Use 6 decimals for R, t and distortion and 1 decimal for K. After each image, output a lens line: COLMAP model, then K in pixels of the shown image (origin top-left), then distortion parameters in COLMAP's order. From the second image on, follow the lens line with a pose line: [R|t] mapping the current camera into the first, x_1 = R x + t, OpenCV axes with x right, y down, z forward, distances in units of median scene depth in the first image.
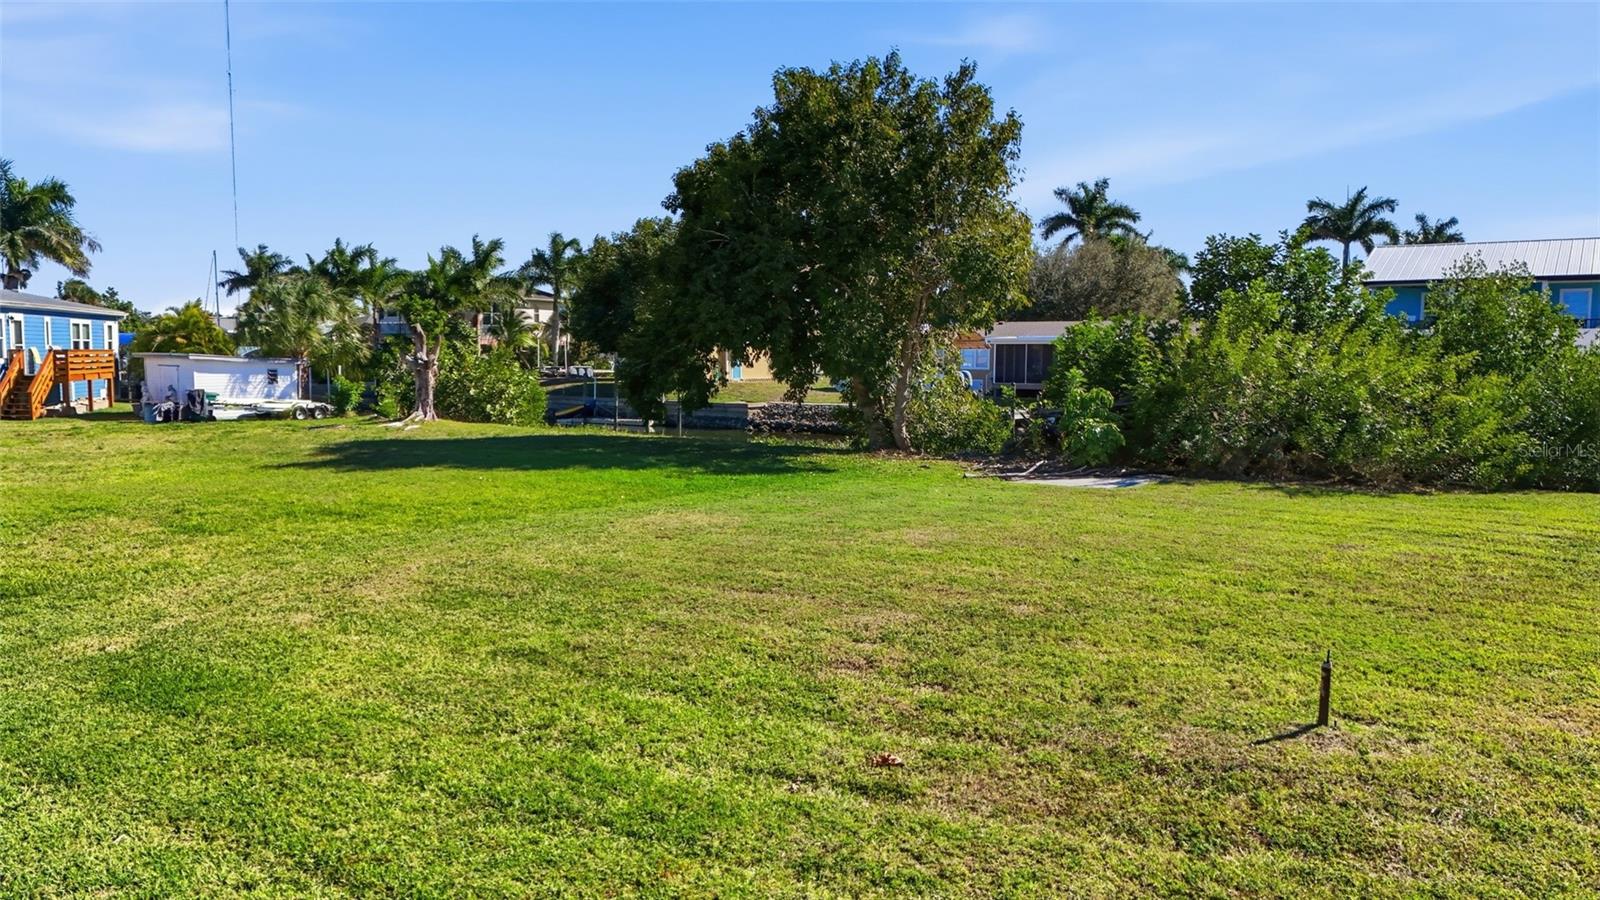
lens RADIAL K [[1136.7, 0, 798.9], [0, 1136.7, 456.5], [0, 0, 1]] dist [0.061791, -0.050810]
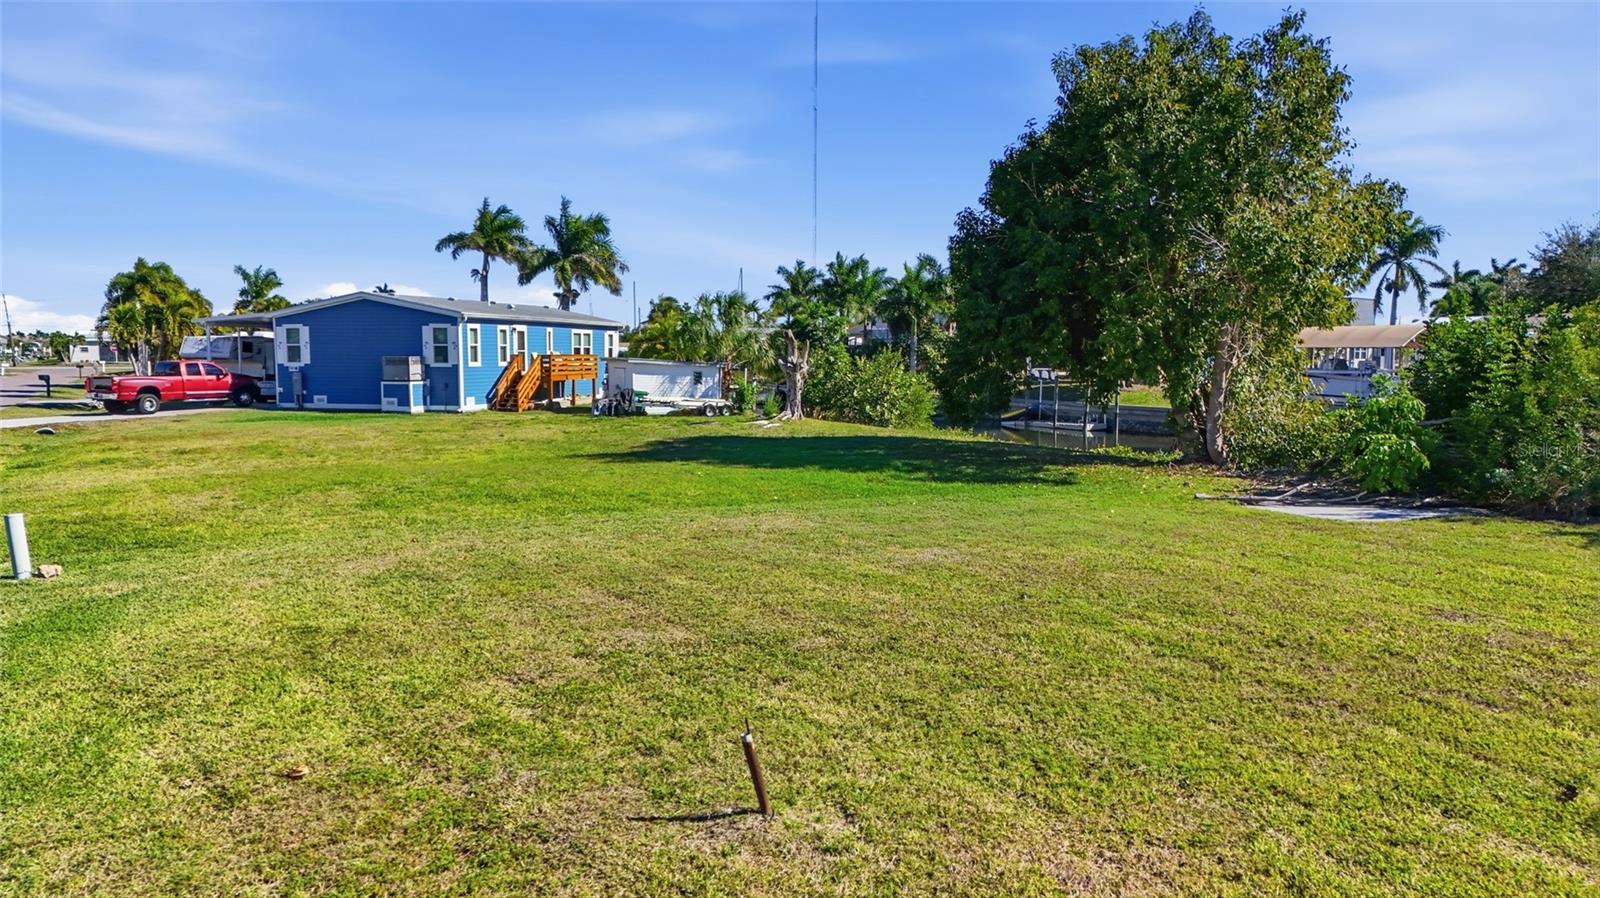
lens RADIAL K [[1136.7, 0, 797.8], [0, 1136.7, 448.6], [0, 0, 1]] dist [0.061791, -0.050810]
pose [[0.893889, 0.033995, -0.446998, 0.132698], [-0.038262, 0.999268, -0.000518, -0.003370], [0.446653, 0.017566, 0.894535, 0.047306]]
